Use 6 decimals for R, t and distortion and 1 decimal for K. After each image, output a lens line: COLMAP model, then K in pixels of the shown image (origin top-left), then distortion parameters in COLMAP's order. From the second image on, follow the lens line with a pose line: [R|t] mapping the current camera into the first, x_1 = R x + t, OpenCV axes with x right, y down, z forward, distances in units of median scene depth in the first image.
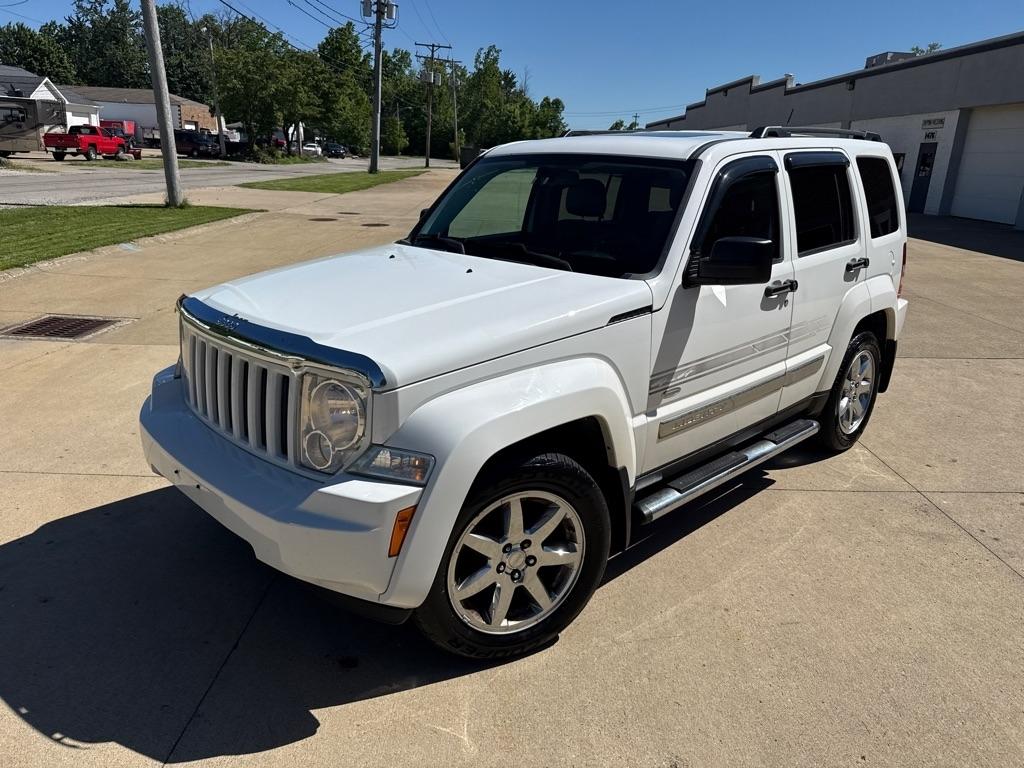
lens RADIAL K [[730.9, 0, 517.9], [0, 730.9, 390.4], [0, 0, 1]] dist [0.035764, -0.051435]
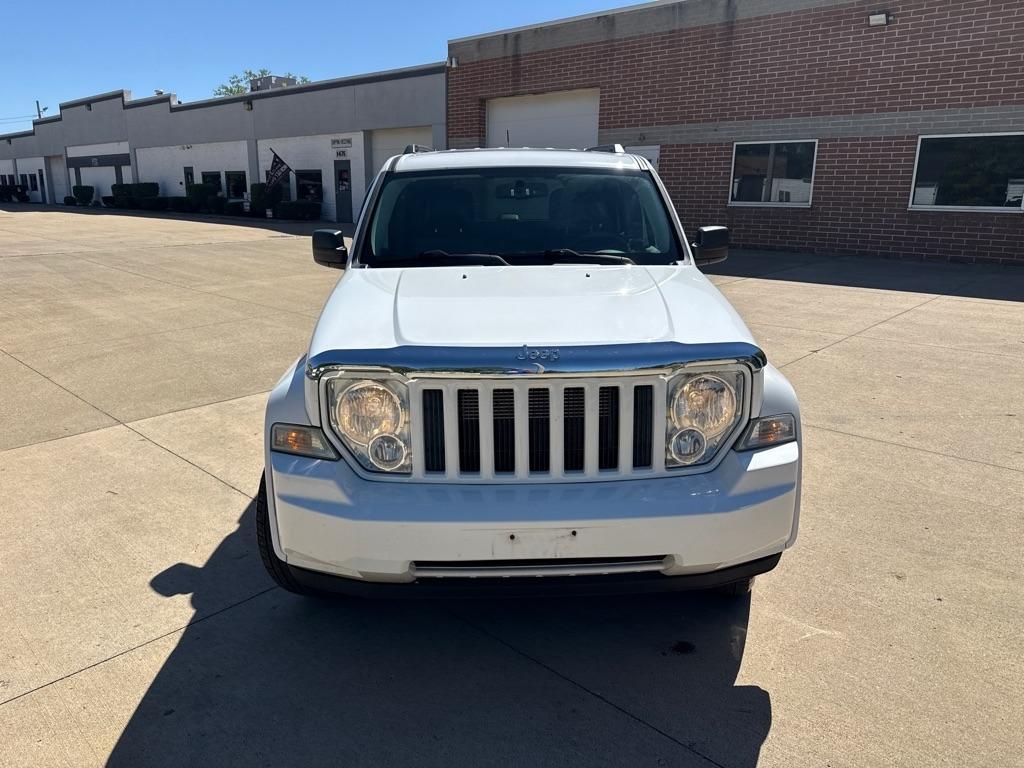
lens RADIAL K [[730.9, 0, 516.6], [0, 730.9, 385.1], [0, 0, 1]] dist [0.035764, -0.051435]
pose [[0.713951, -0.207771, 0.668660, -0.505253], [0.226661, 0.972121, 0.060052, -0.053792], [-0.662495, 0.108685, 0.741140, 0.170153]]
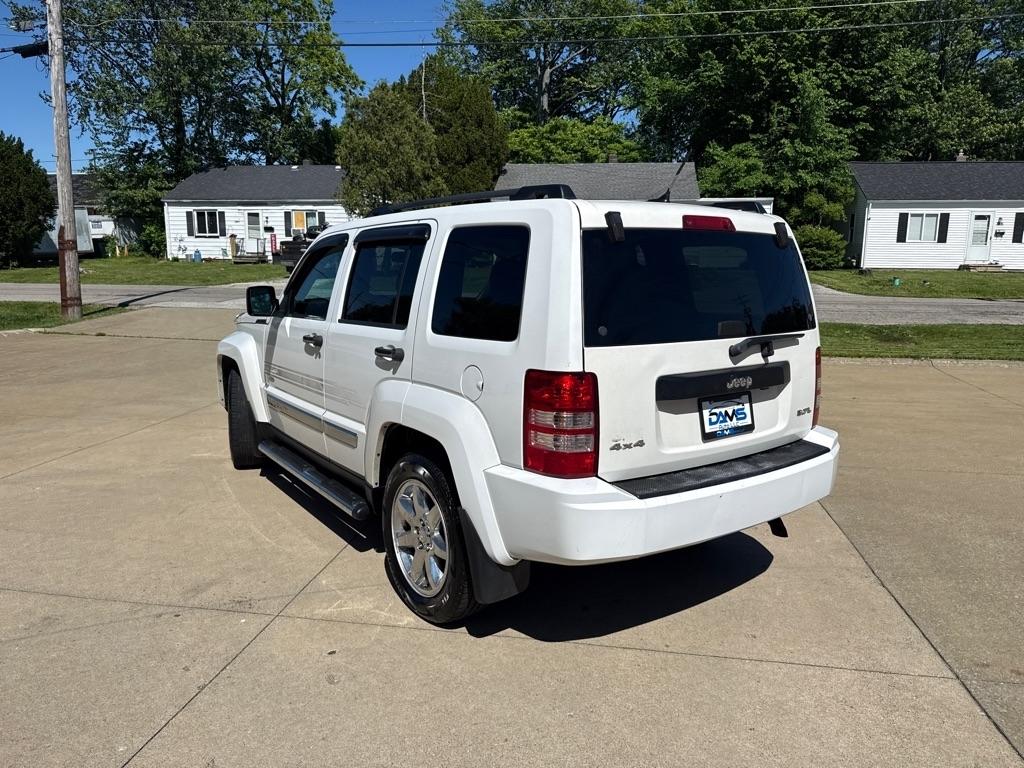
lens RADIAL K [[730.9, 0, 523.2], [0, 730.9, 386.1], [0, 0, 1]] dist [0.035764, -0.051435]
pose [[-0.168996, 0.145103, -0.974877, 1.167062], [-0.315196, 0.929206, 0.192944, -0.321426], [0.933859, 0.339885, -0.111296, 1.163967]]
